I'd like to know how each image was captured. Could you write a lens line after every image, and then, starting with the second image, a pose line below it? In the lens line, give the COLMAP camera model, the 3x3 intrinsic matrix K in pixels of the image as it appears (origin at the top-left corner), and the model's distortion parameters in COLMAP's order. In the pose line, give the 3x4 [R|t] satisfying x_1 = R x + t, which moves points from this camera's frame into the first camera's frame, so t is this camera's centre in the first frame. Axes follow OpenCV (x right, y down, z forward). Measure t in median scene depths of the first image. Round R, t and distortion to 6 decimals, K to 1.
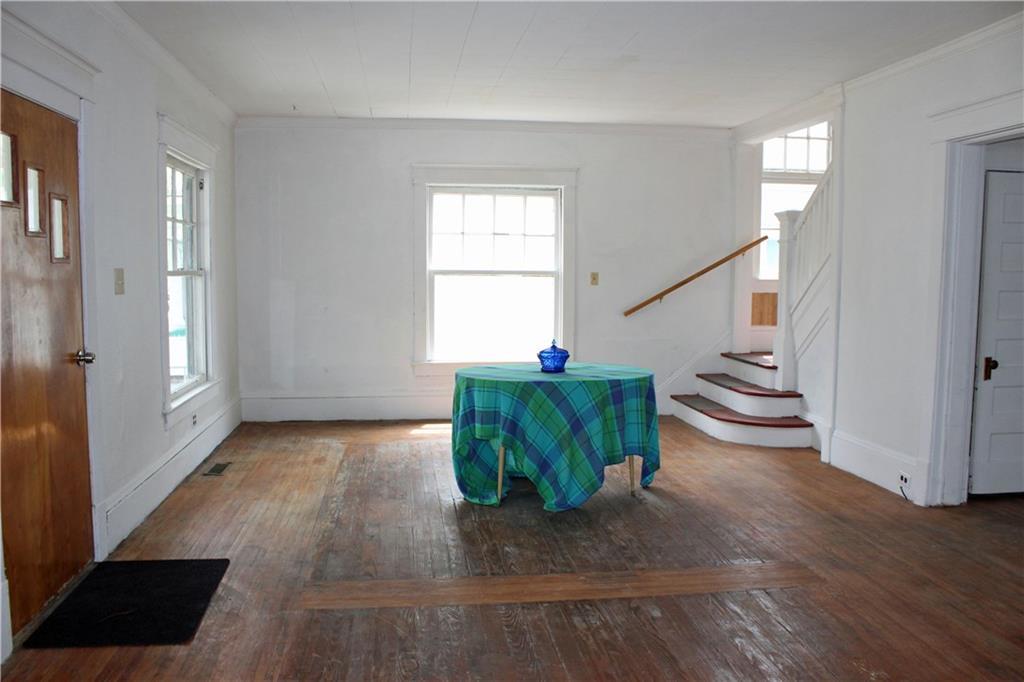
lens RADIAL K [[852.5, 0, 503.8], [0, 852.5, 344.7], [0, 0, 1]] dist [-0.136157, 0.084073]
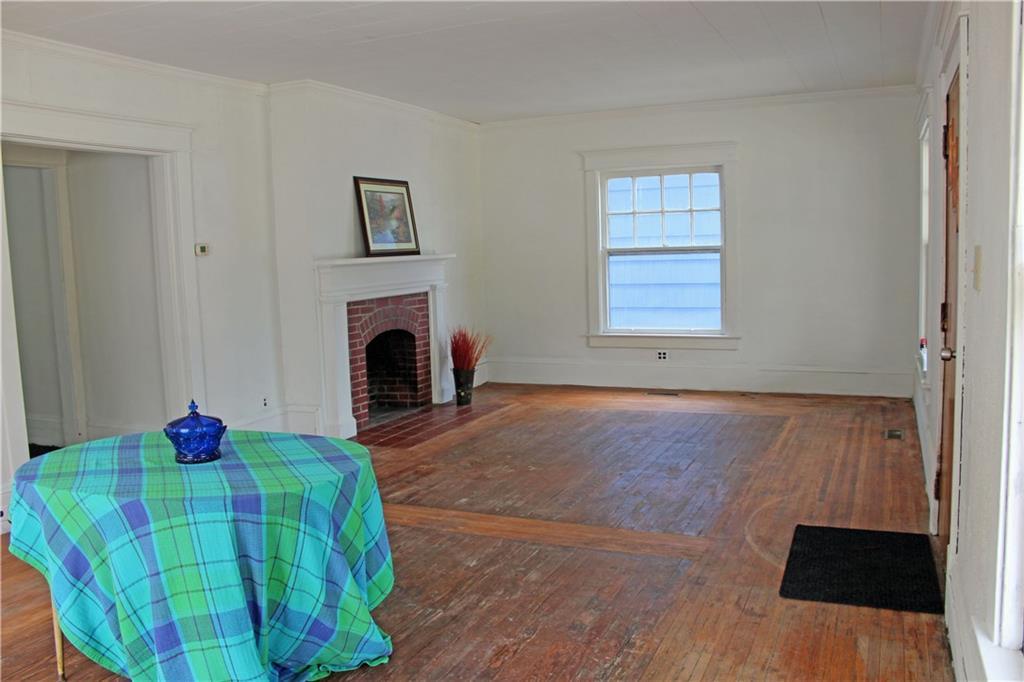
lens RADIAL K [[852.5, 0, 511.8], [0, 852.5, 337.2], [0, 0, 1]] dist [-0.136157, 0.084073]
pose [[-0.855215, -0.029121, 0.517455, -0.542116], [0.077579, 0.979979, 0.183367, -0.176897], [-0.512434, 0.196961, -0.835833, 1.850095]]
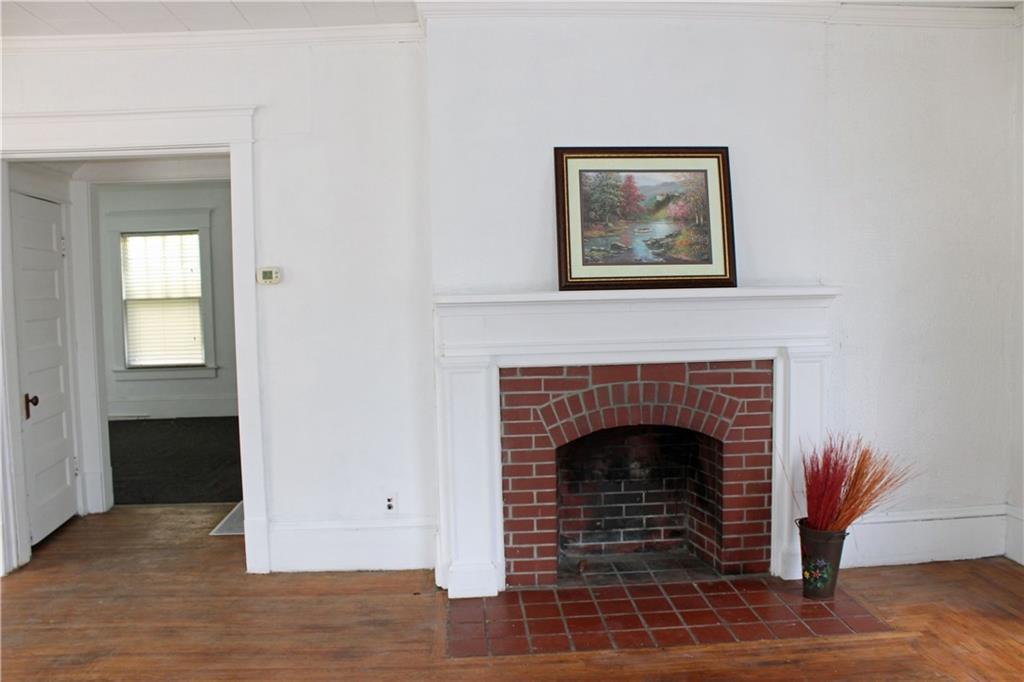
lens RADIAL K [[852.5, 0, 510.7], [0, 852.5, 344.1], [0, 0, 1]] dist [-0.136157, 0.084073]
pose [[0.053669, -0.073761, 0.995831, -0.355980], [0.111784, 0.991443, 0.067412, -0.050386], [-0.992282, 0.107700, 0.061455, 0.490893]]
